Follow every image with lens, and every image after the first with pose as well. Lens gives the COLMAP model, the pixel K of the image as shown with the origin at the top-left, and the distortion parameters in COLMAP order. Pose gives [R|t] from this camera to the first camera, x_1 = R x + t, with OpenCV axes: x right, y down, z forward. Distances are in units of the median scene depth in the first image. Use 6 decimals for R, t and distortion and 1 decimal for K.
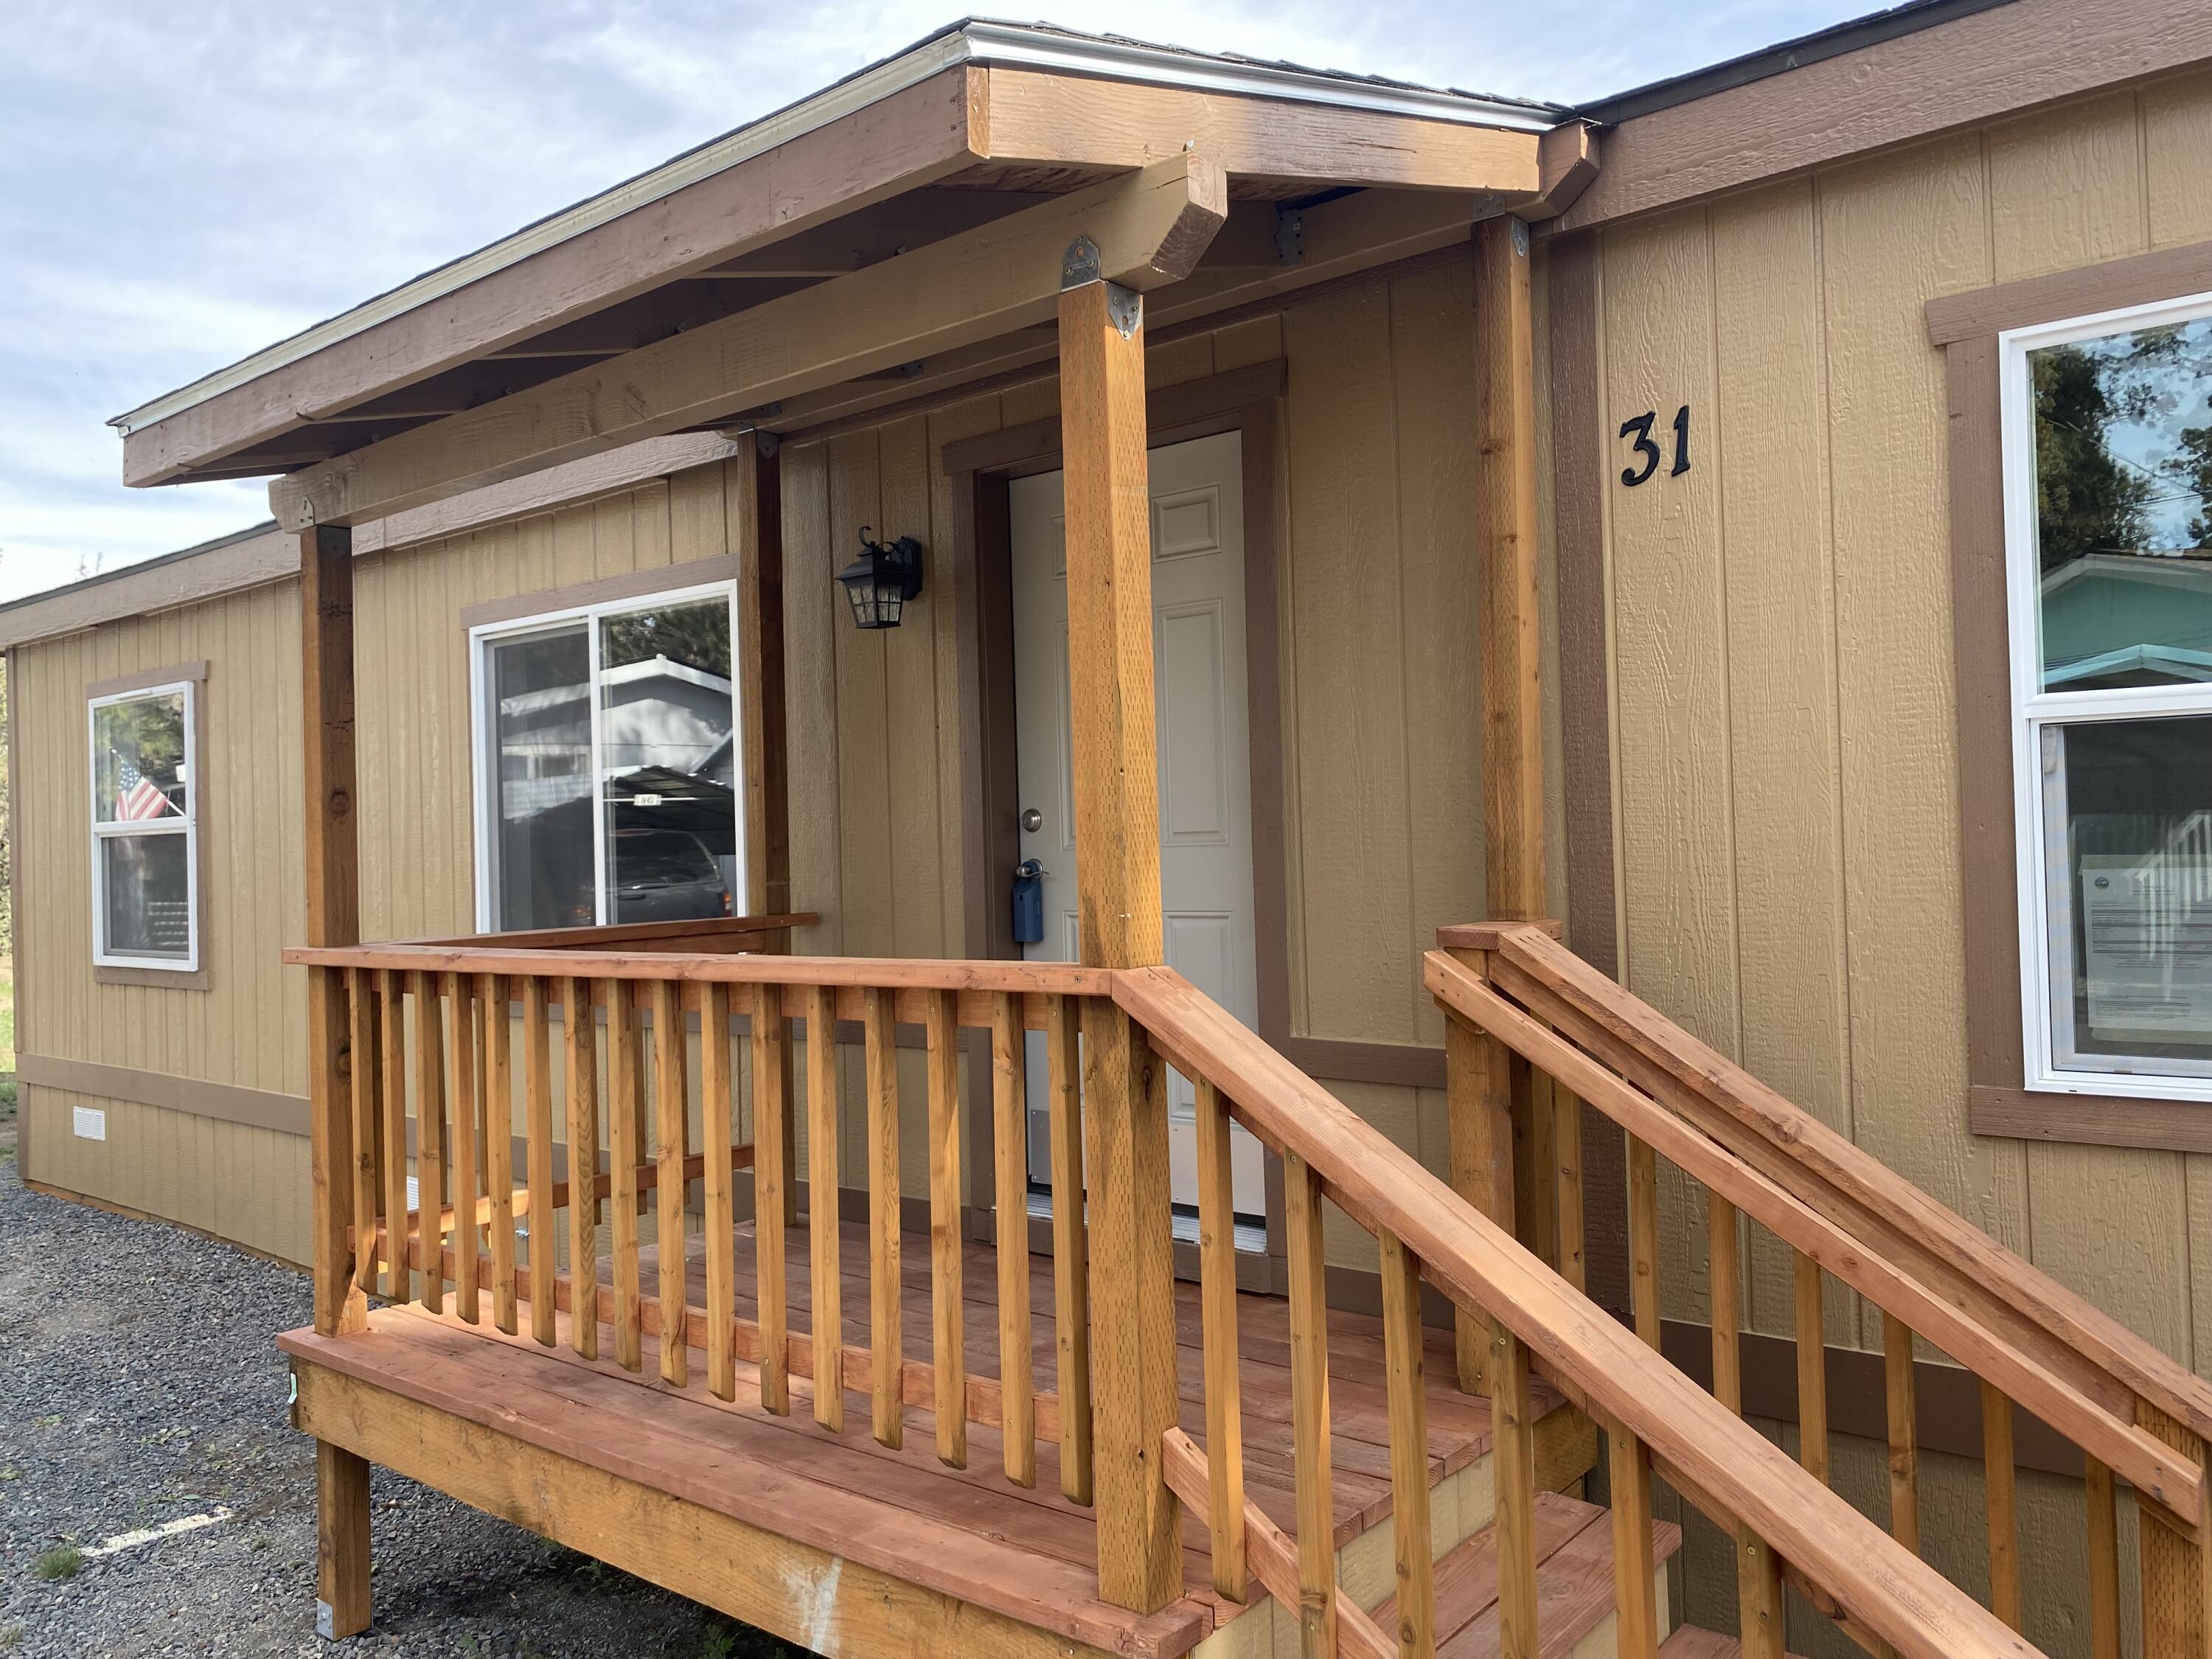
lens RADIAL K [[1663.0, 0, 1106.0], [0, 1663.0, 829.5], [0, 0, 1]] dist [0.002121, 0.001147]
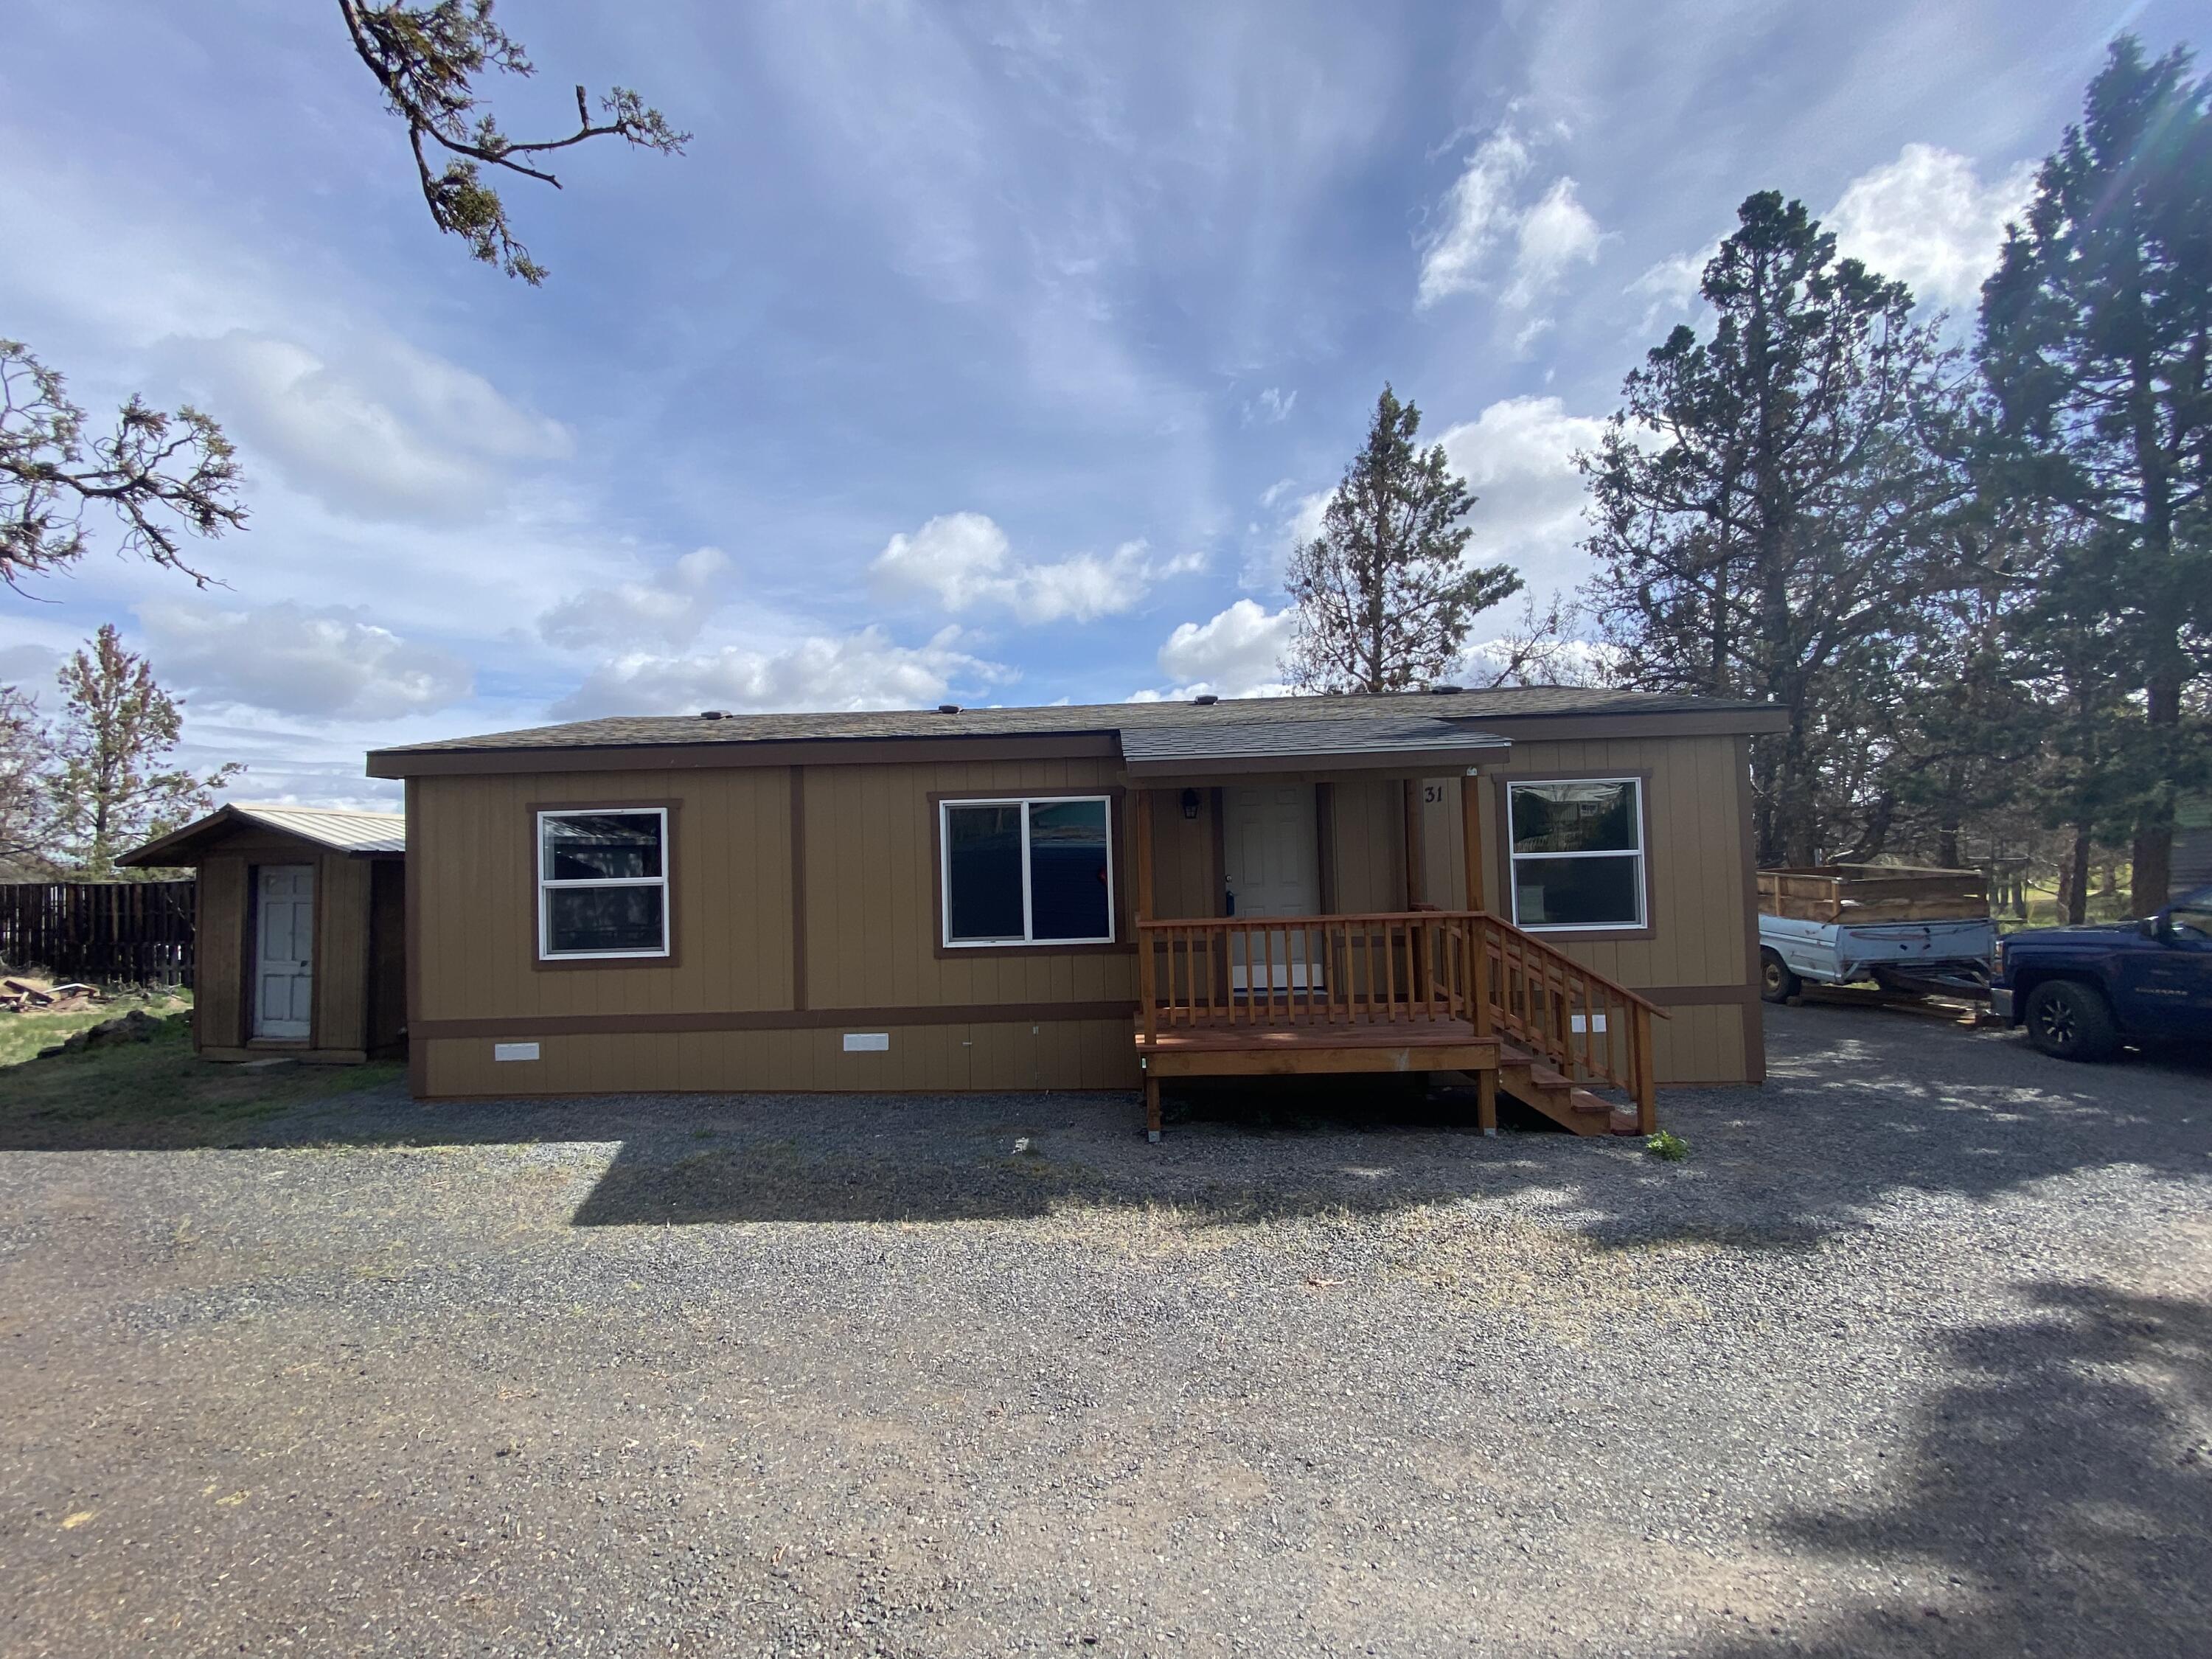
lens RADIAL K [[890.6, 0, 1106.0], [0, 890.6, 829.5], [0, 0, 1]] dist [-0.026312, -0.000292]
pose [[0.796284, 0.010086, 0.604839, -1.074826], [0.006084, 0.999677, -0.024679, -0.049798], [-0.604892, 0.023332, 0.795966, -0.212357]]
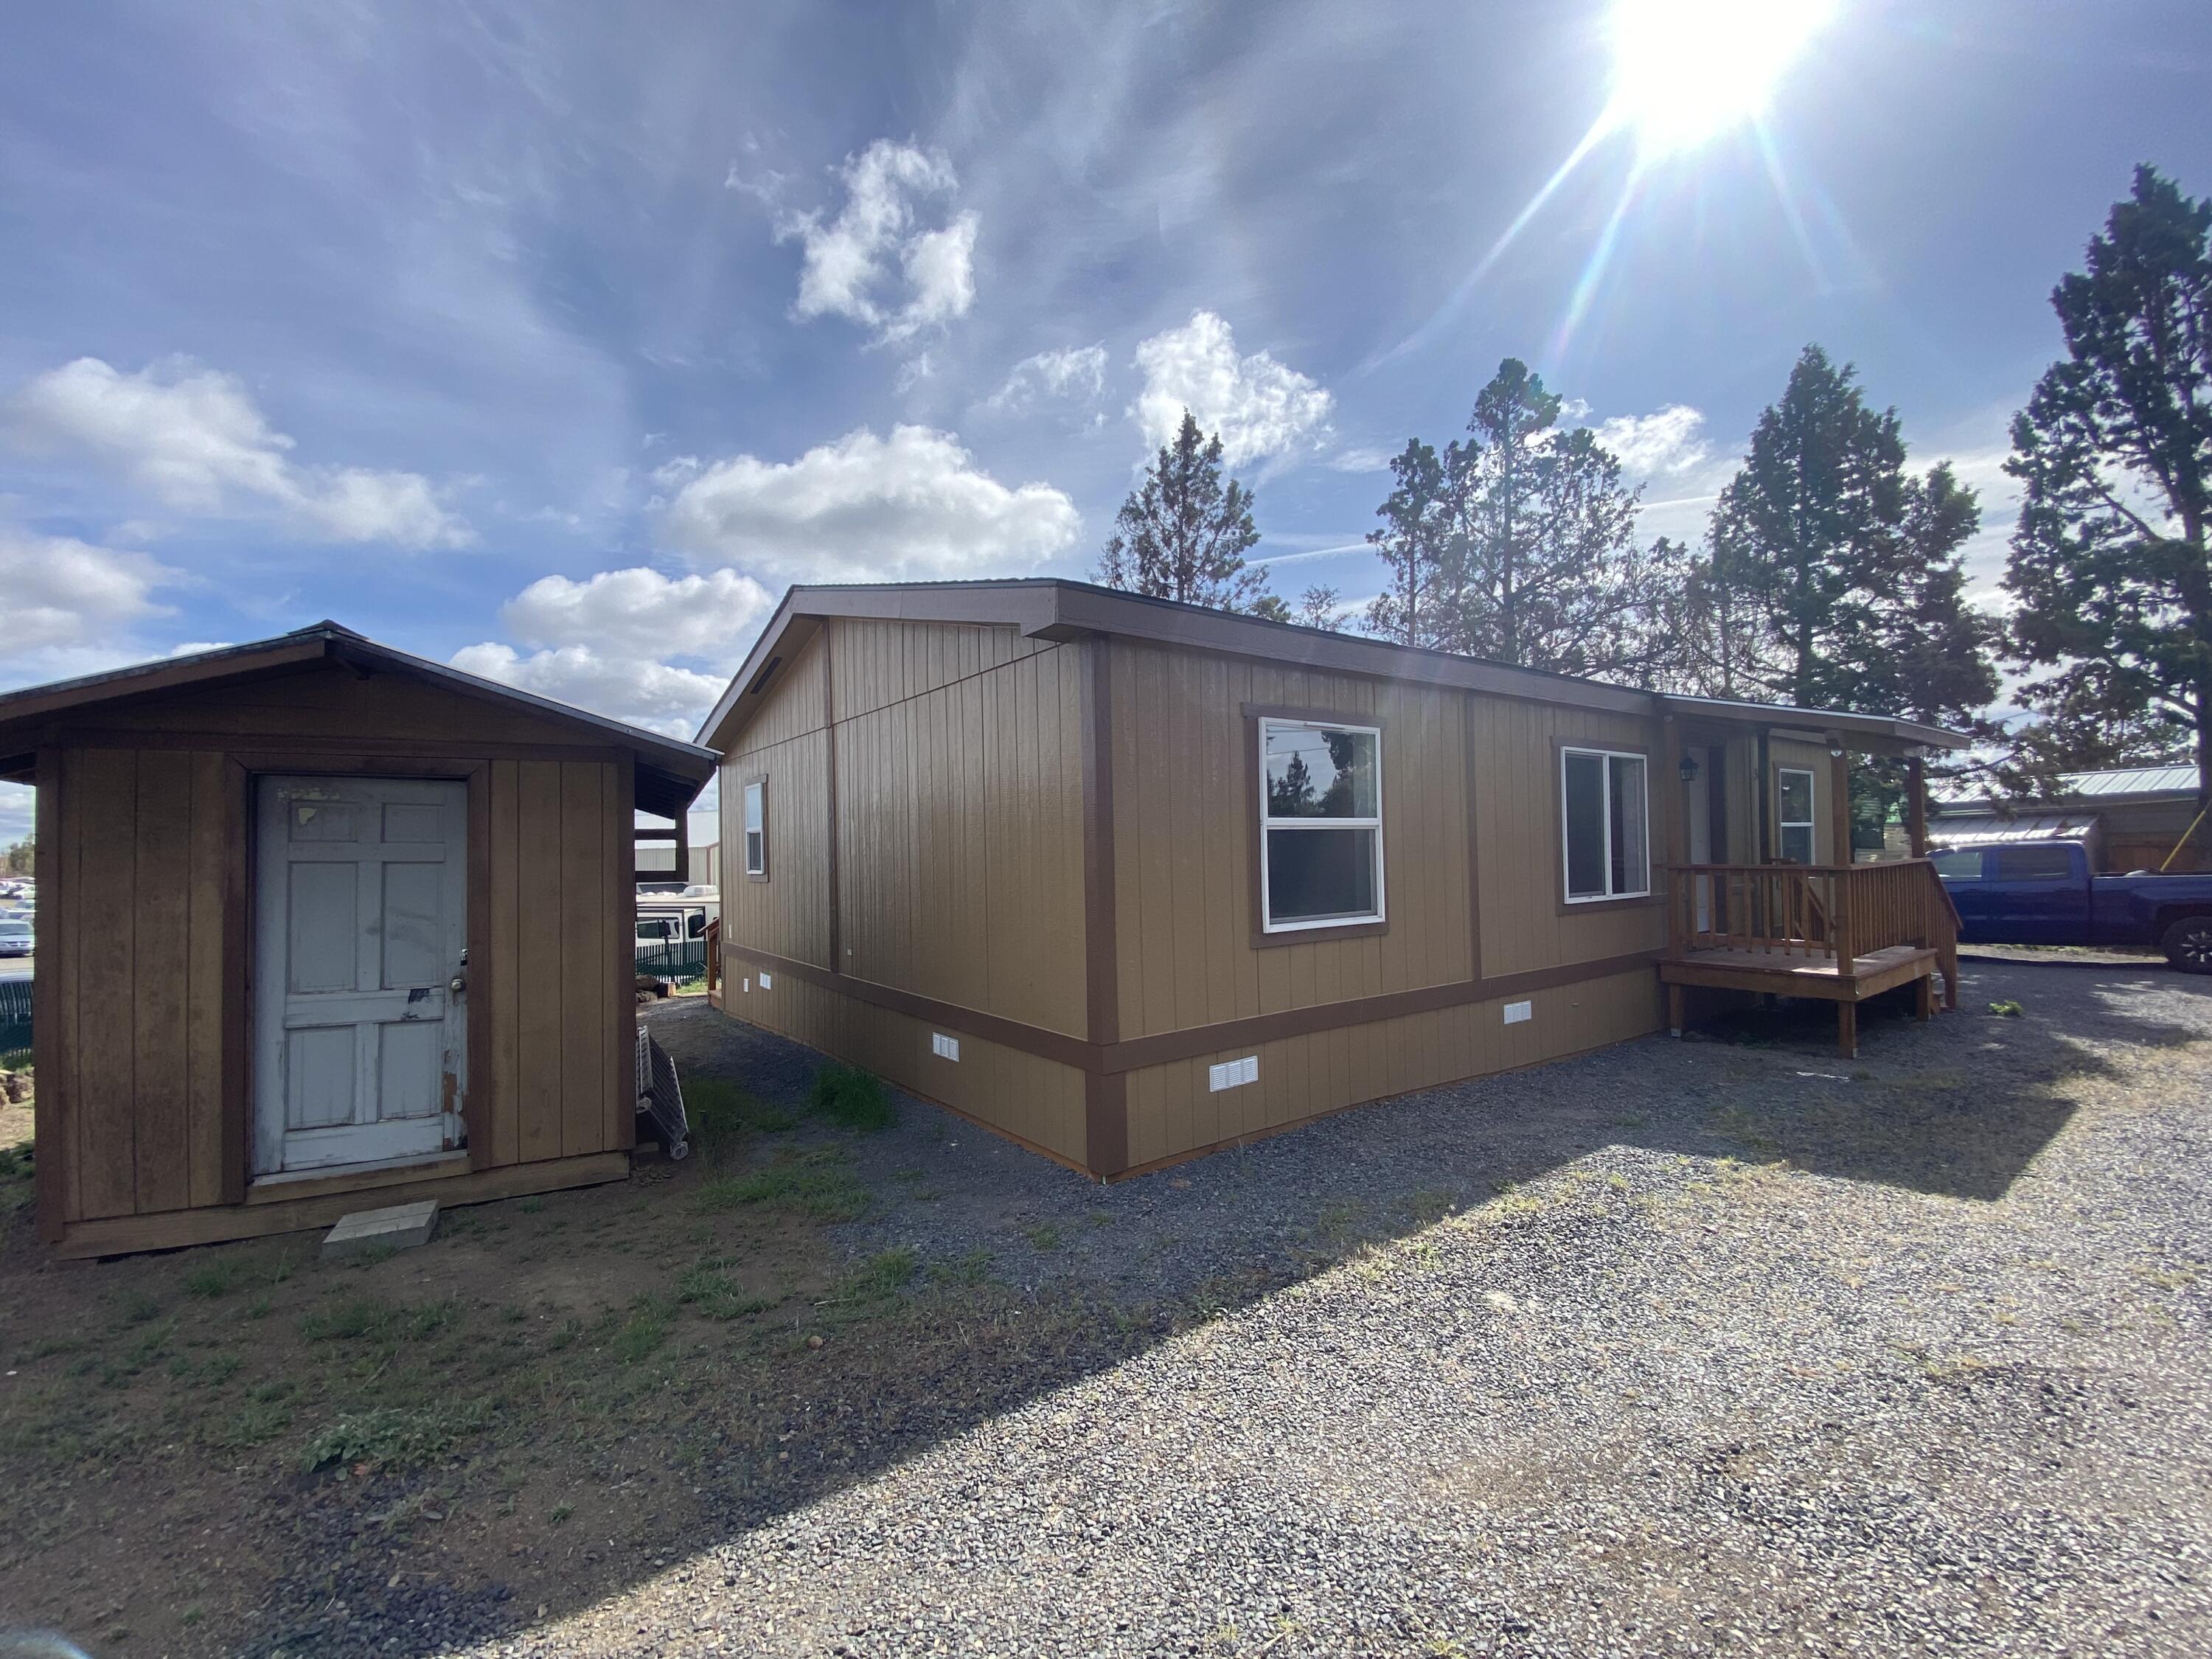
lens RADIAL K [[914.5, 0, 1106.0], [0, 914.5, 829.5], [0, 0, 1]] dist [-0.010094, -0.000139]
pose [[0.315291, 0.055144, 0.947391, -1.974069], [0.004778, 0.998205, -0.059691, 0.077801], [-0.948983, 0.023347, 0.314462, 1.410027]]
